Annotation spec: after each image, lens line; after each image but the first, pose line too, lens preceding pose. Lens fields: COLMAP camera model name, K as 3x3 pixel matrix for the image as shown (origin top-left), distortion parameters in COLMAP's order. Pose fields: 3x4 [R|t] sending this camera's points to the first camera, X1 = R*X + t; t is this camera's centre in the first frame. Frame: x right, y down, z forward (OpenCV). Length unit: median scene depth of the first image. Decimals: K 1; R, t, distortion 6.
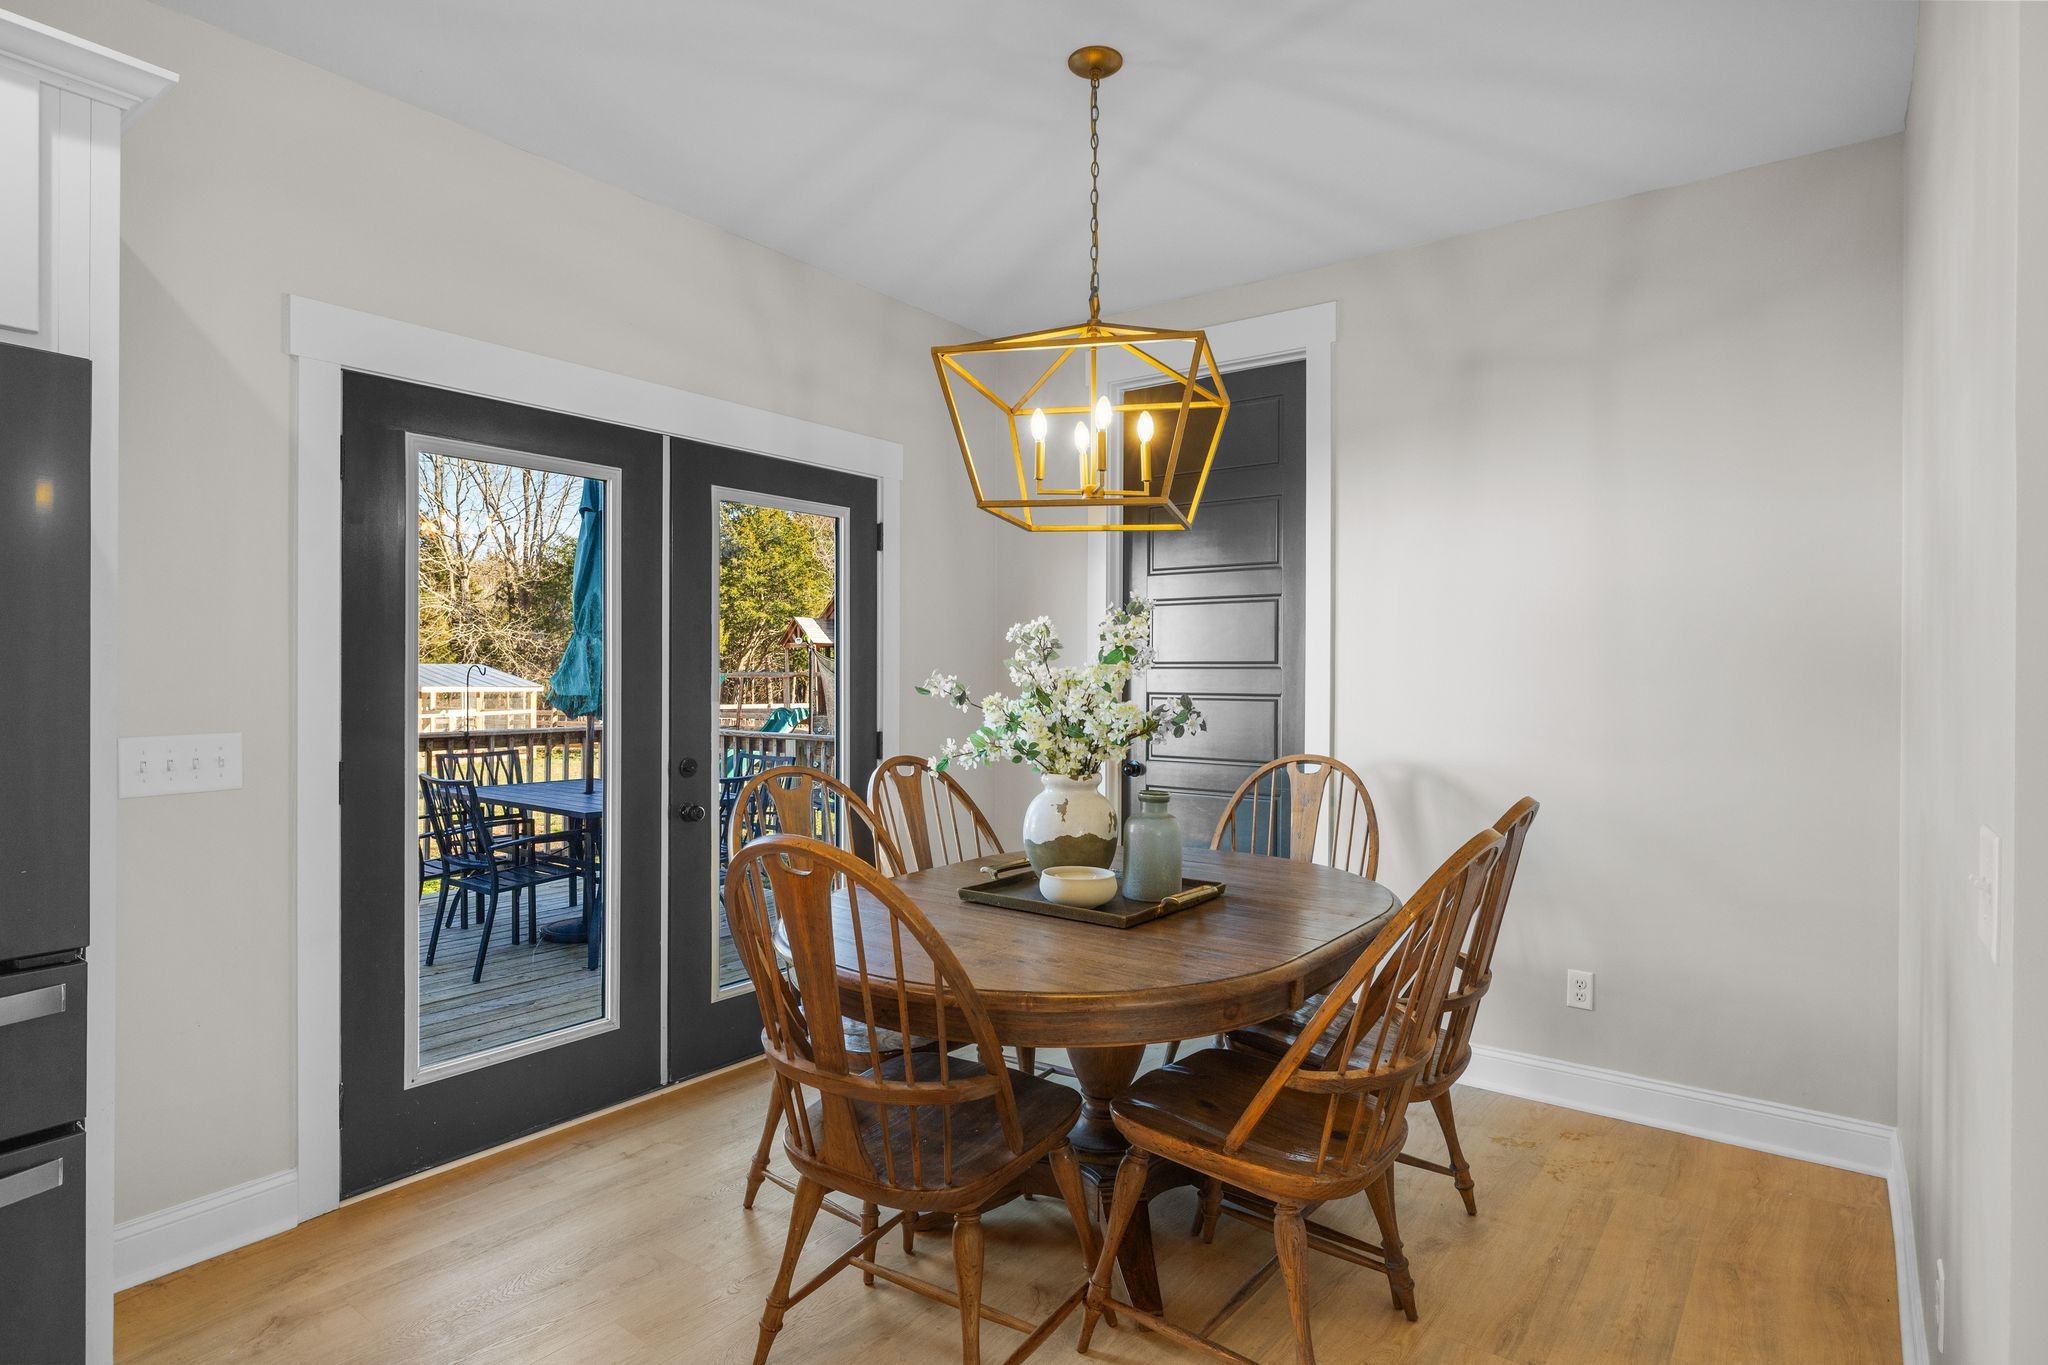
lens RADIAL K [[1086.9, 0, 1044.8], [0, 1086.9, 676.2], [0, 0, 1]] dist [-0.020255, -0.000185]
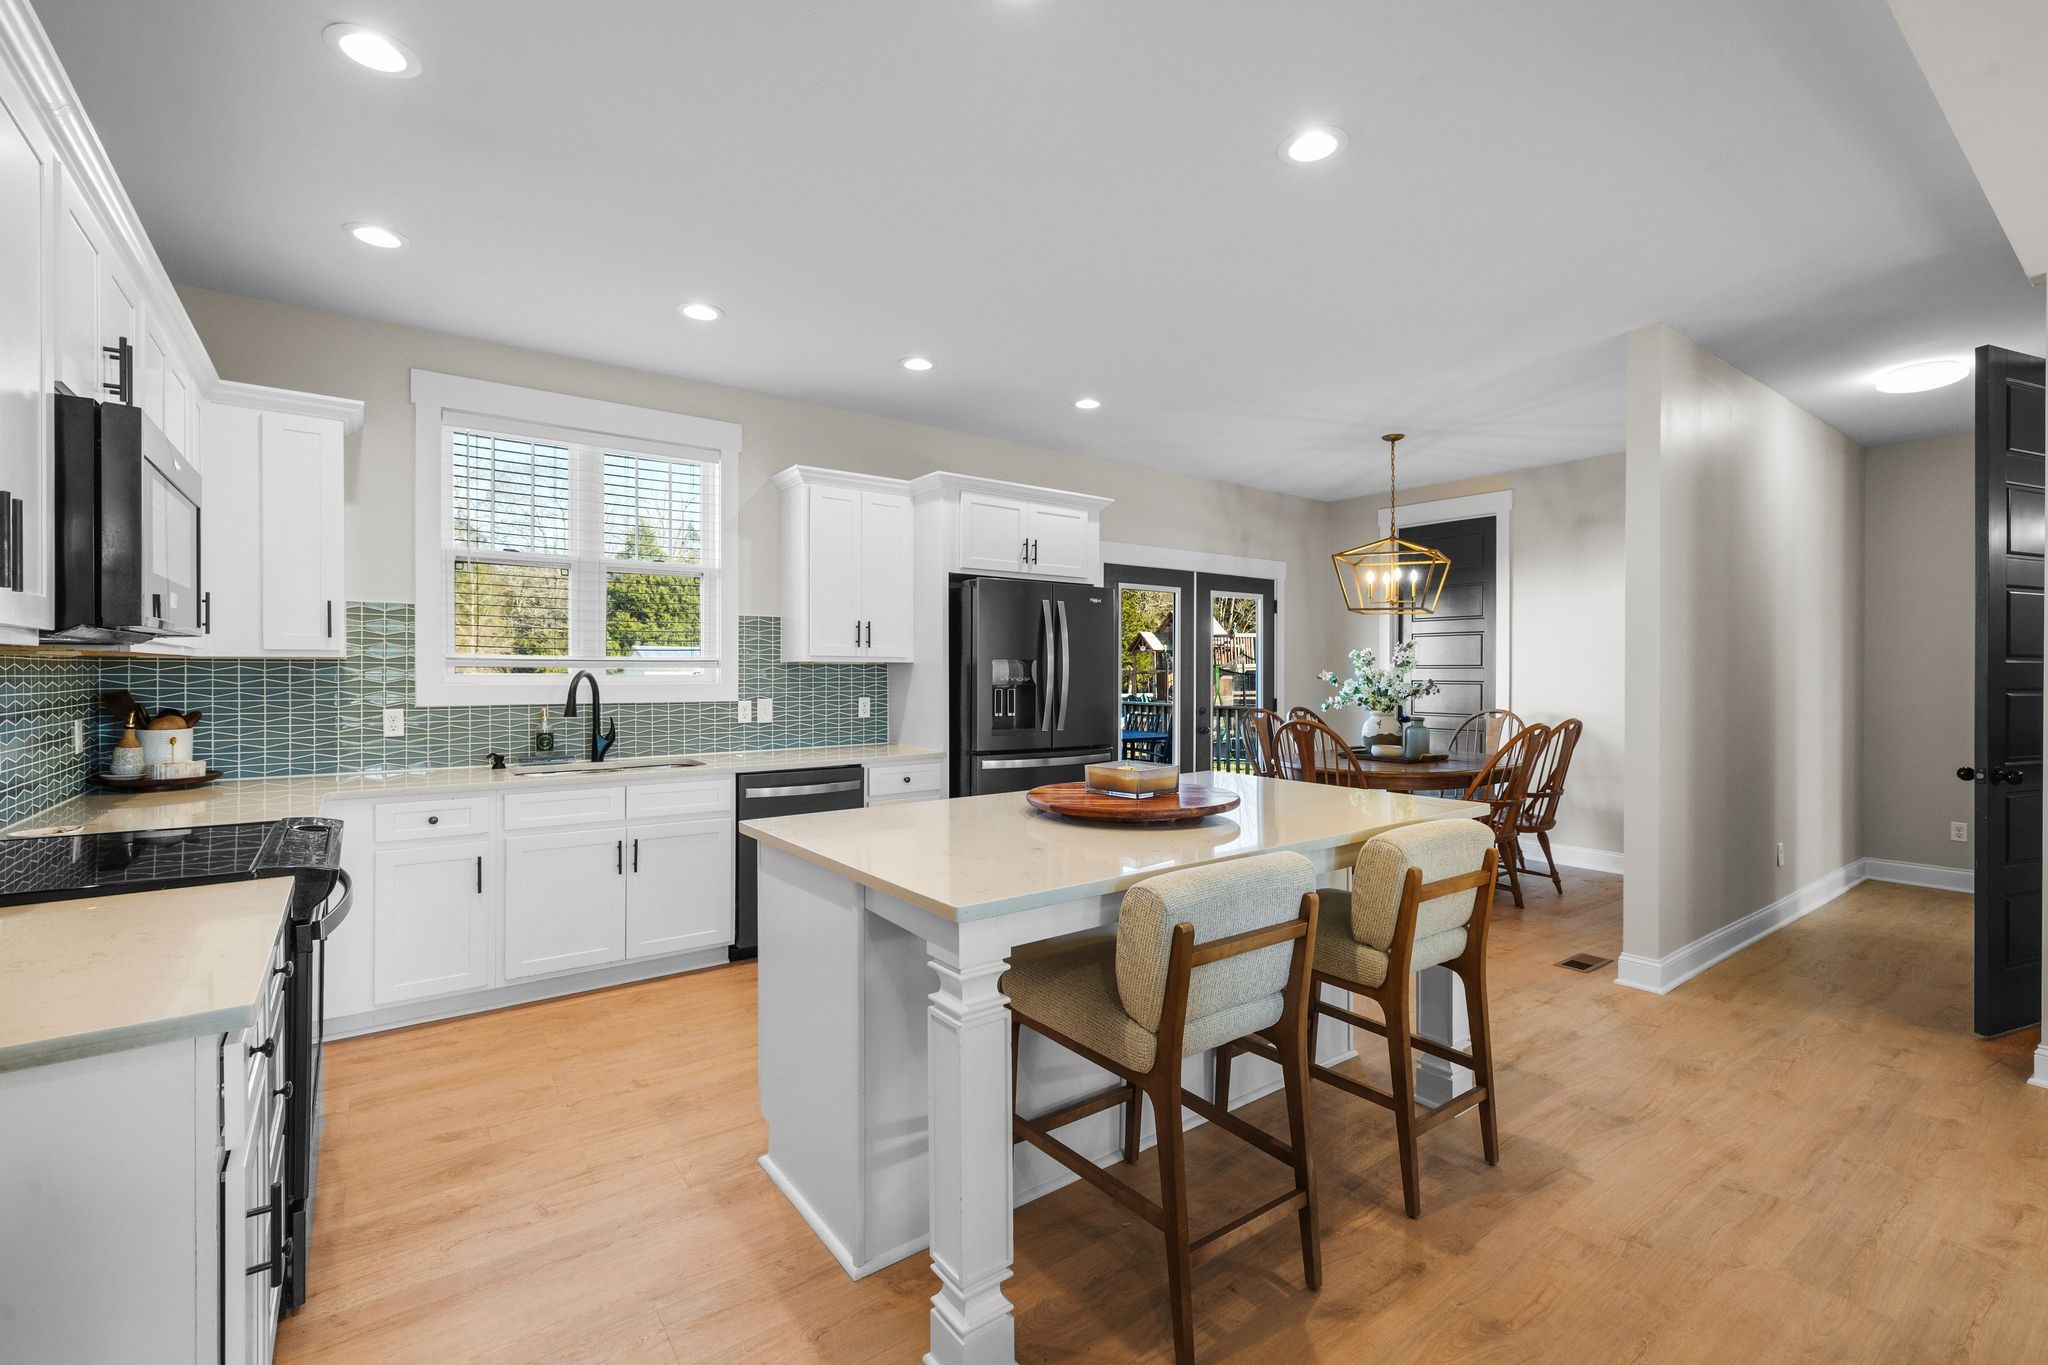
lens RADIAL K [[913.4, 0, 1022.5], [0, 913.4, 673.8], [0, 0, 1]] dist [0.001932, 0.000089]
pose [[0.955100, -0.001757, -0.296277, -0.124893], [0.001975, 0.999998, 0.000436, 0.001258], [0.296276, -0.001002, 0.955102, -1.105798]]
